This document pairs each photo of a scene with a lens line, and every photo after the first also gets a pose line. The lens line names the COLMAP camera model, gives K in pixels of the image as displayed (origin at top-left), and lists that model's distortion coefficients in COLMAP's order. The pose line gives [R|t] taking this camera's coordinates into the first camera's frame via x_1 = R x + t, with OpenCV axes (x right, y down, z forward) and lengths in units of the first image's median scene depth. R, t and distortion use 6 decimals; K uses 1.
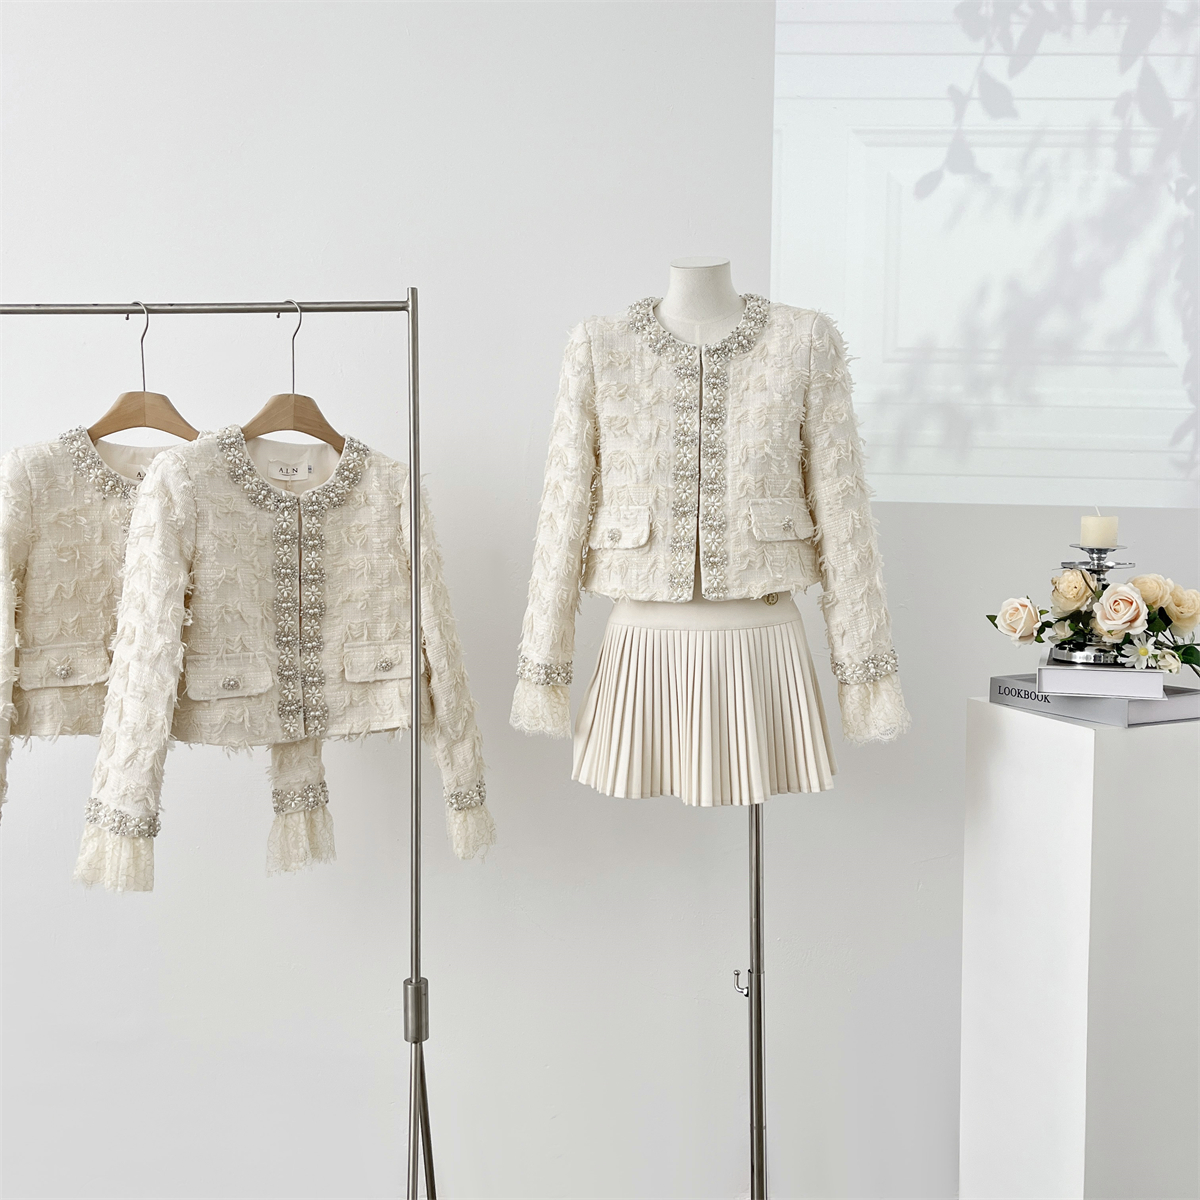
lens RADIAL K [[1174.0, 0, 600.0], [0, 1174.0, 600.0], [0, 0, 1]] dist [0.045376, -0.028639]
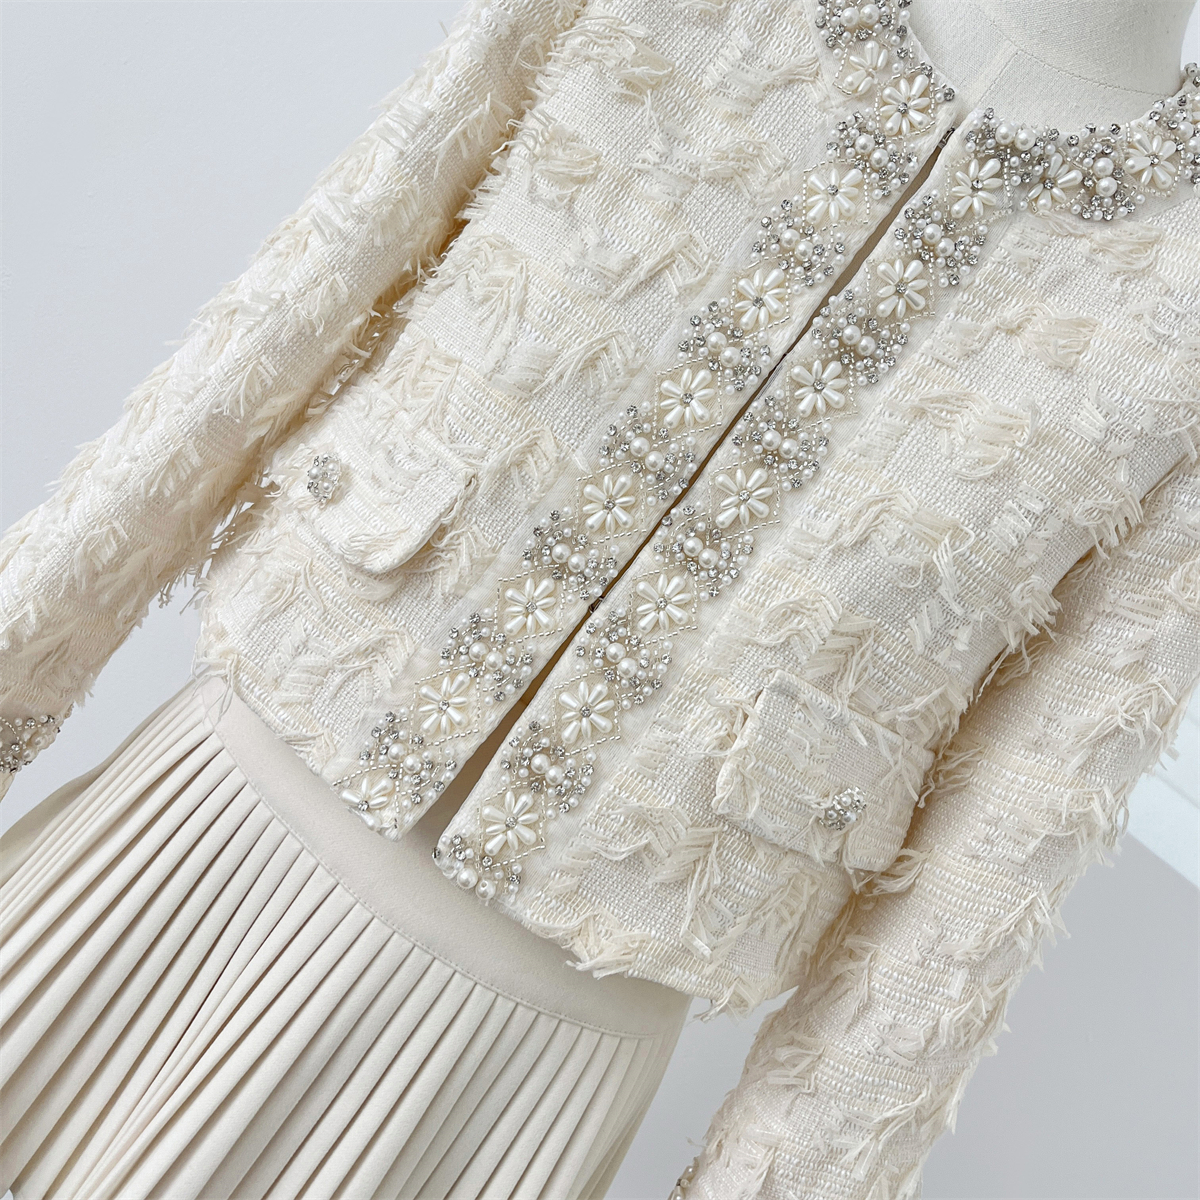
lens RADIAL K [[1088.5, 0, 600.0], [0, 1088.5, 600.0], [0, 0, 1]] dist [0.018503, -0.009459]
pose [[0.813667, 0.579380, 0.047585, 0.069535], [-0.580612, 0.805864, 0.116075, -0.100380], [0.028905, -0.122075, 0.992100, 0.723648]]
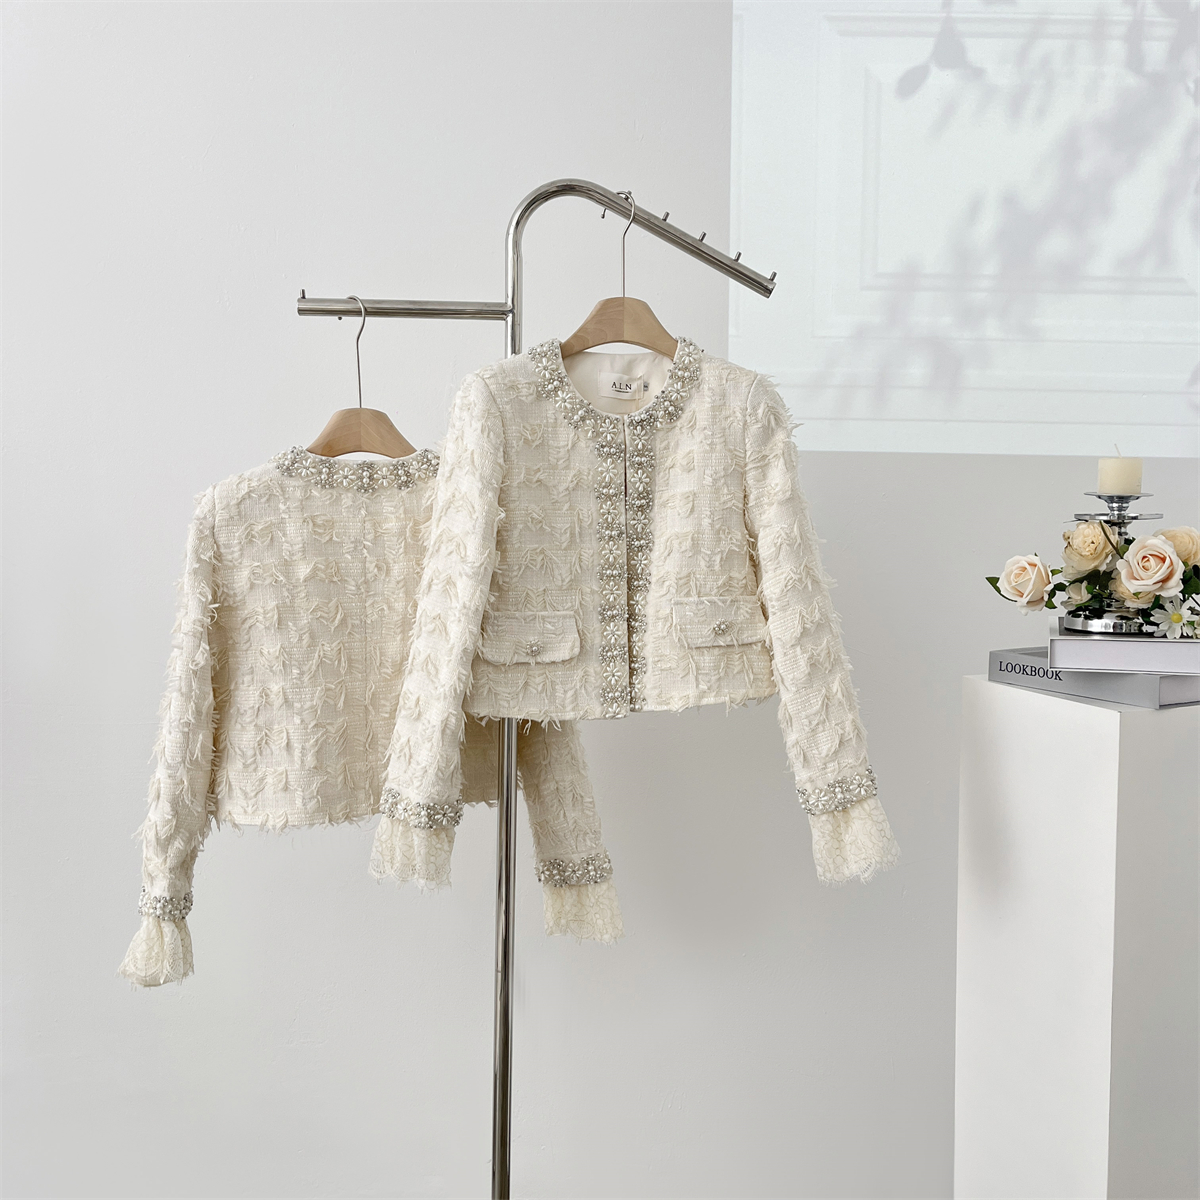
lens RADIAL K [[1157.3, 0, 600.0], [0, 1157.3, 600.0], [0, 0, 1]] dist [0.060154, -0.065702]
pose [[0.999707, -0.005710, 0.023517, 0.034062], [0.005453, 0.999925, 0.010989, 0.019287], [-0.023578, -0.010857, 0.999663, 0.183286]]
